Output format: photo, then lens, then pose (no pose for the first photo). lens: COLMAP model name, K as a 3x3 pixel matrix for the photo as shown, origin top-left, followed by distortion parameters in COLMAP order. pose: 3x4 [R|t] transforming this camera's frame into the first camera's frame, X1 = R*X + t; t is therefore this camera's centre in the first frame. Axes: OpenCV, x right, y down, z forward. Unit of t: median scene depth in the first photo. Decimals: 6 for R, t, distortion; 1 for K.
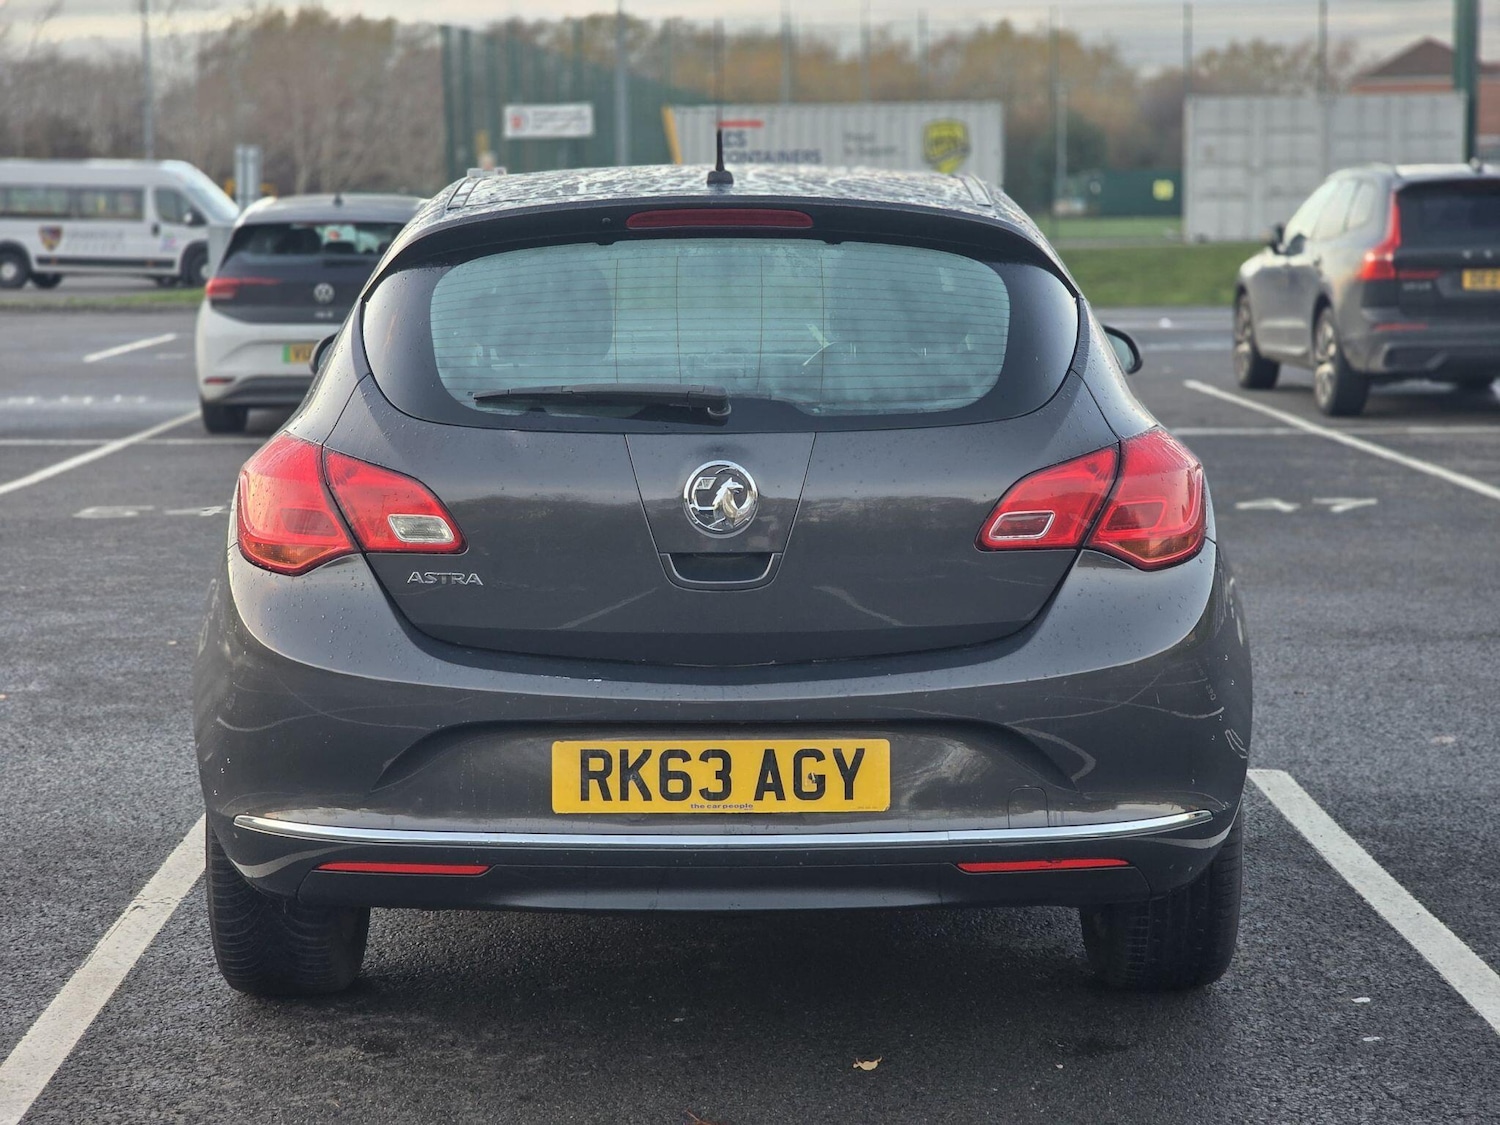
lens RADIAL K [[2856.9, 0, 750.0], [0, 2856.9, 562.5], [0, 0, 1]] dist [-0.464533, 4.425451]
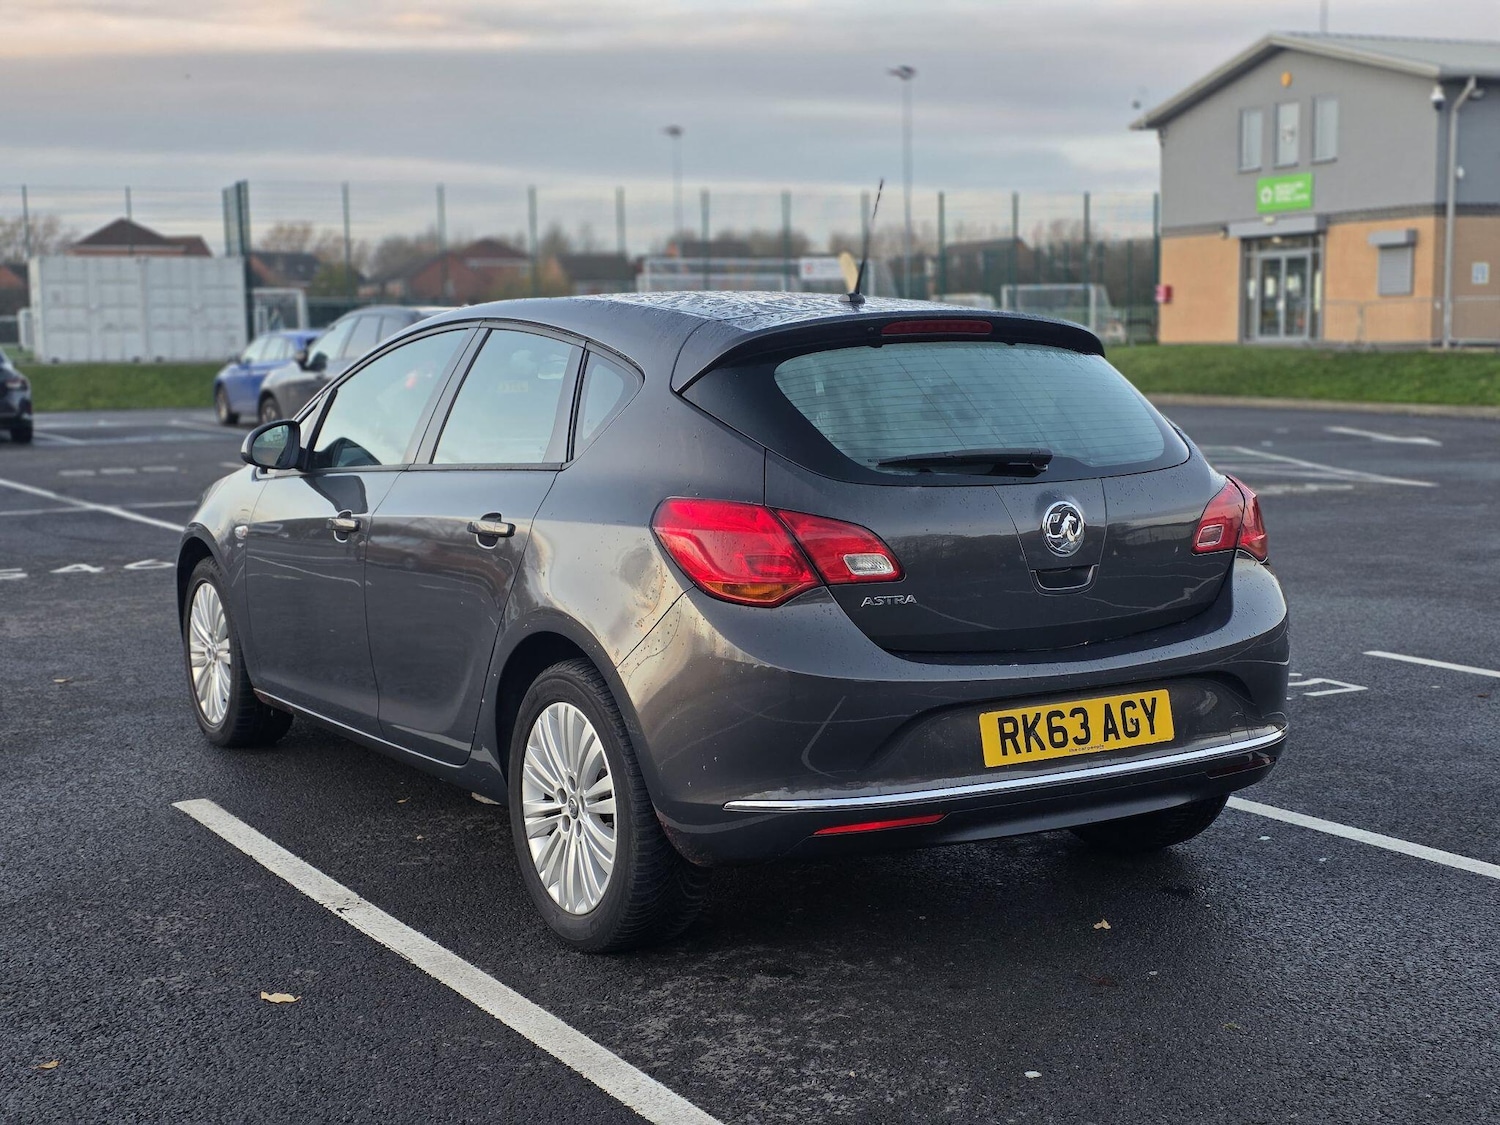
lens RADIAL K [[1942.8, 0, 743.3], [0, 1942.8, 582.8], [0, 0, 1]] dist [0.208824, -0.545462]
pose [[0.857714, -0.068310, 0.509568, -0.634338], [0.069484, 0.997442, 0.016754, -0.022797], [-0.509410, 0.021037, 0.860267, 0.258858]]
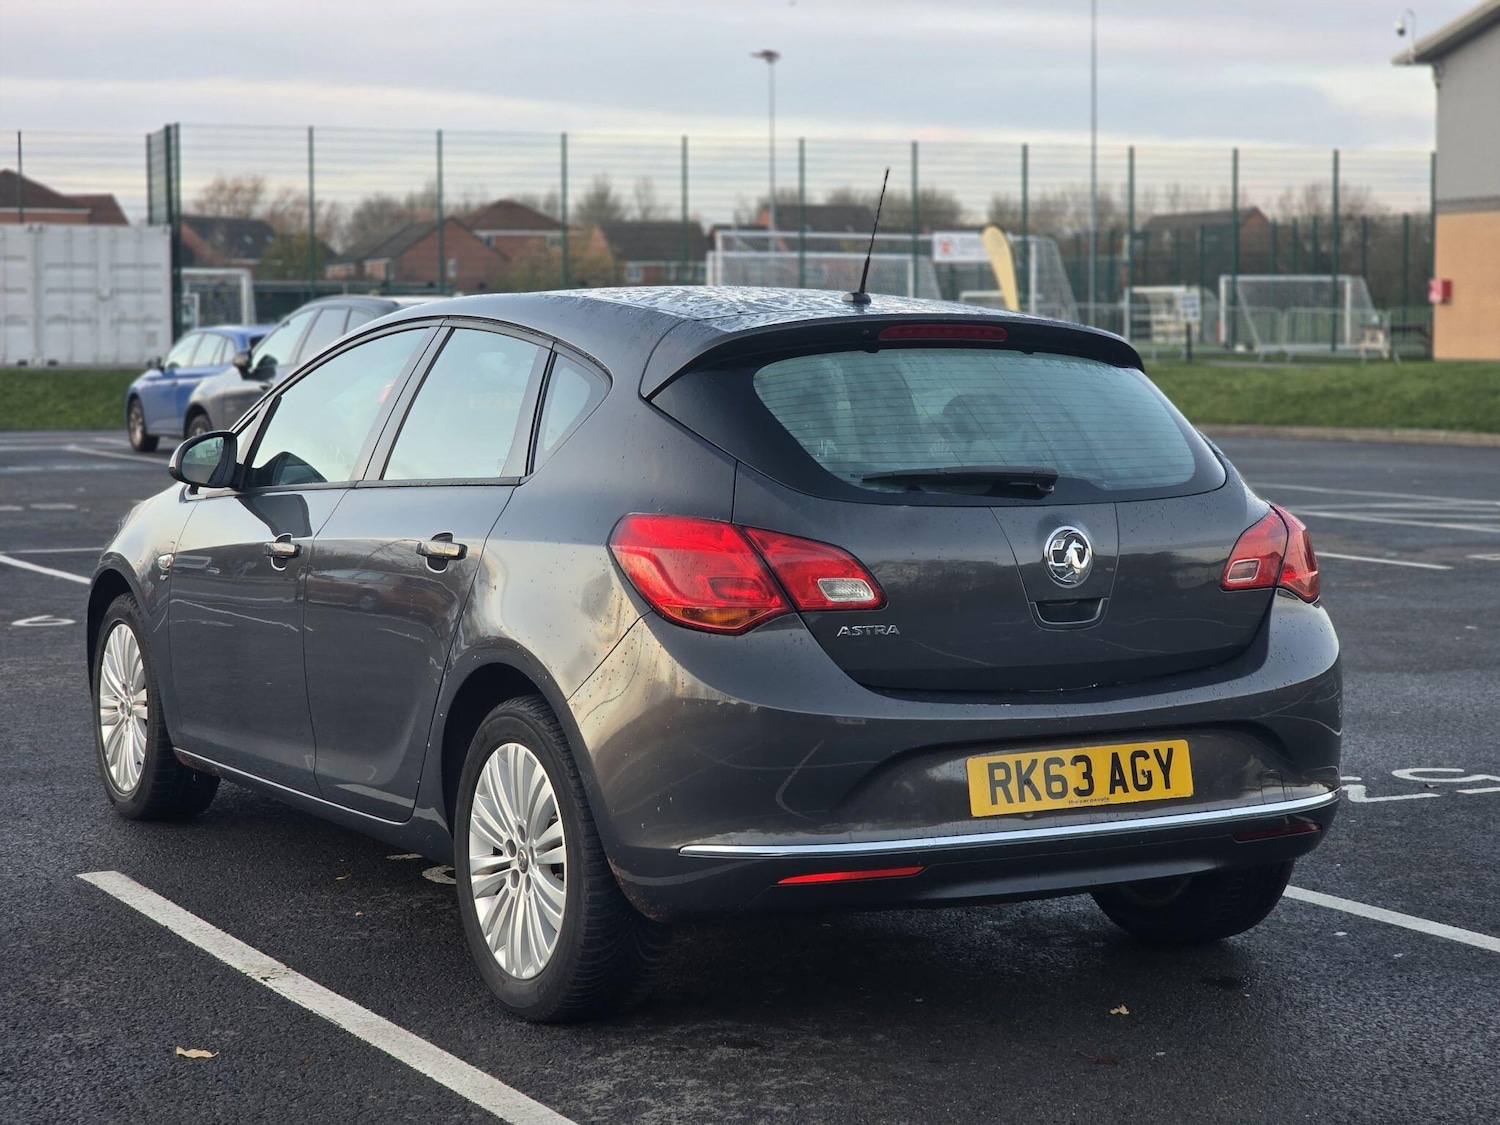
lens RADIAL K [[2760.1, 0, 732.1], [0, 2760.1, 563.2], [0, 0, 1]] dist [-0.055487, 0.895279]
pose [[0.880058, -0.030196, 0.473906, -0.717921], [0.050530, 0.998265, -0.030230, 0.010025], [-0.472171, 0.050550, 0.880057, 0.000344]]
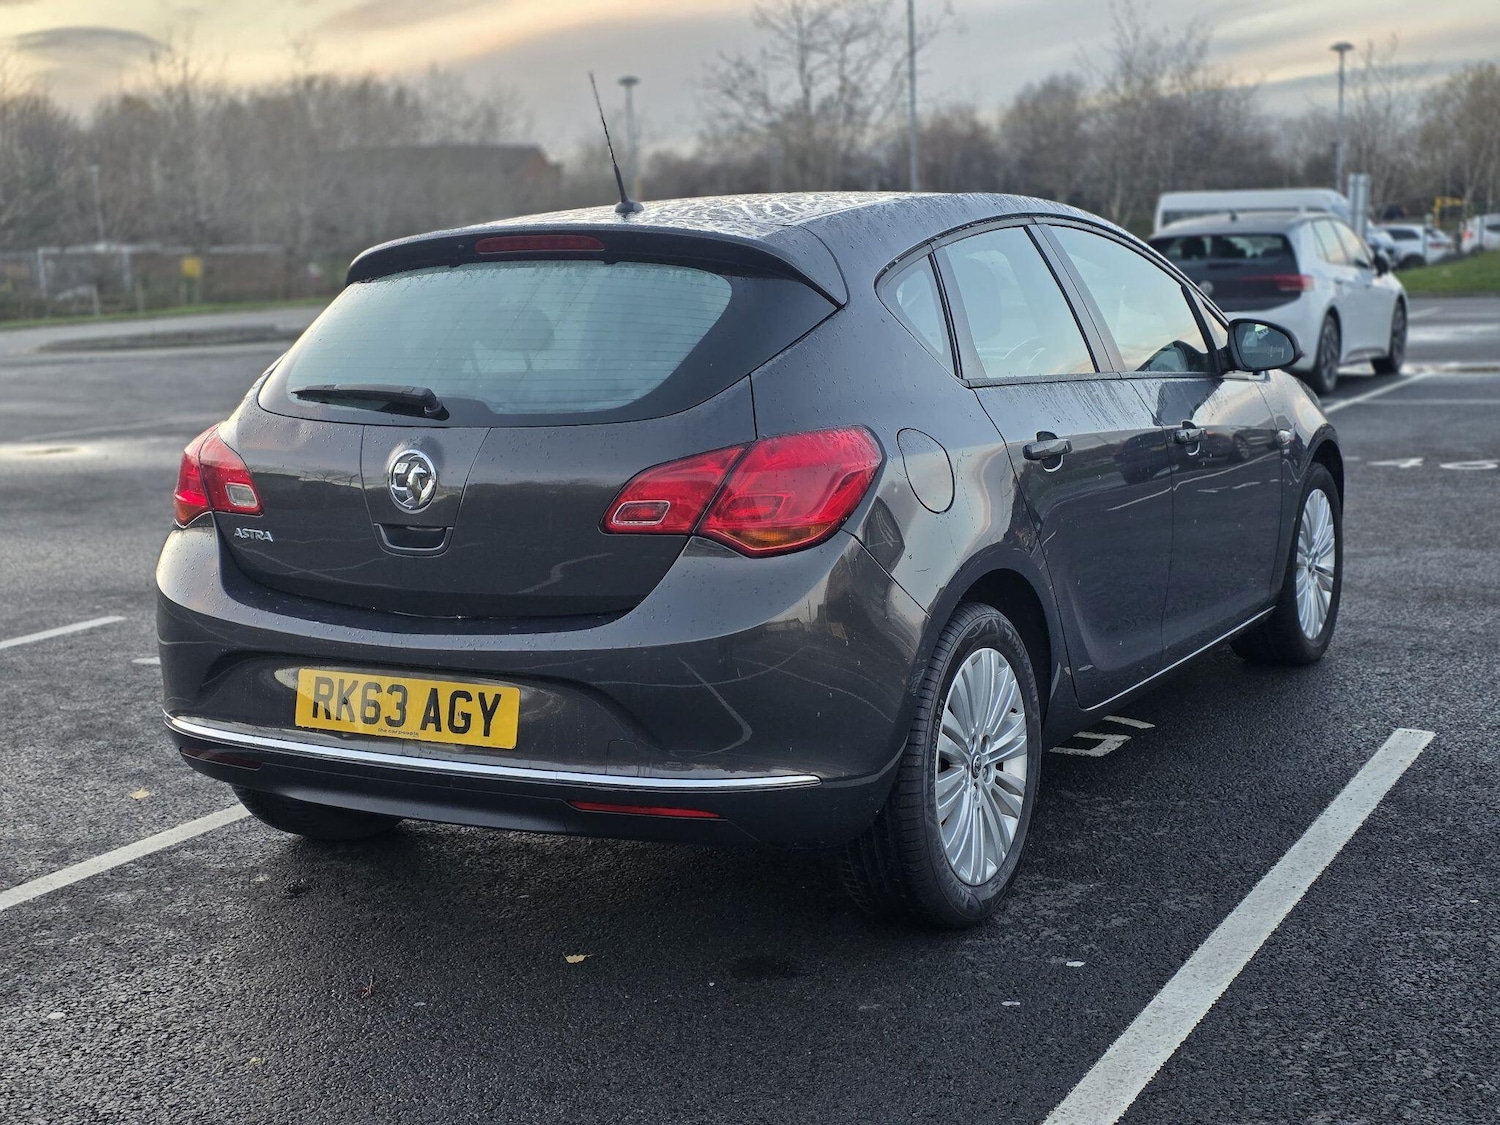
lens RADIAL K [[1944.8, 0, 736.8], [0, 1944.8, 579.4], [0, 0, 1]] dist [0.192694, -0.464893]
pose [[0.873407, 0.058192, -0.483502, 0.518961], [-0.032587, 0.997593, 0.061199, -0.036079], [0.485899, -0.037696, 0.873202, 0.336201]]
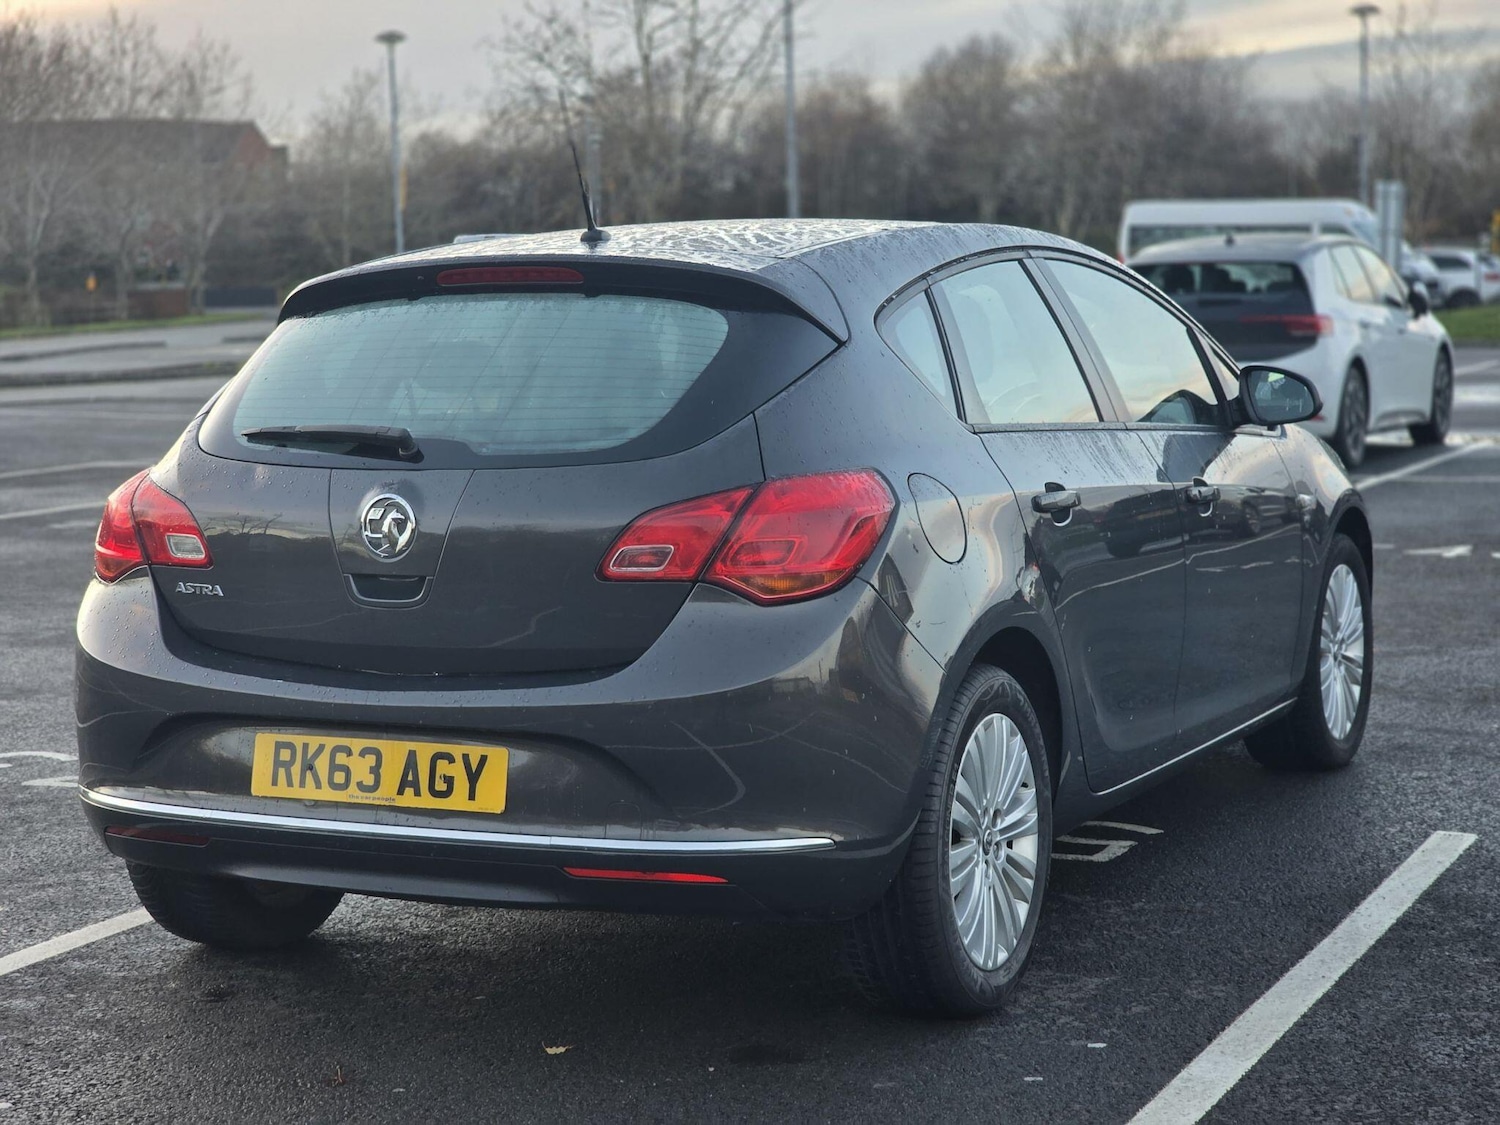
lens RADIAL K [[2767.6, 0, 697.6], [0, 2767.6, 558.5], [0, 0, 1]] dist [-0.009008, 0.390748]
pose [[0.899666, 0.029943, -0.435550, 0.581914], [-0.035159, 0.999374, -0.003918, -0.009951], [0.435160, 0.018839, 0.900156, 0.062251]]
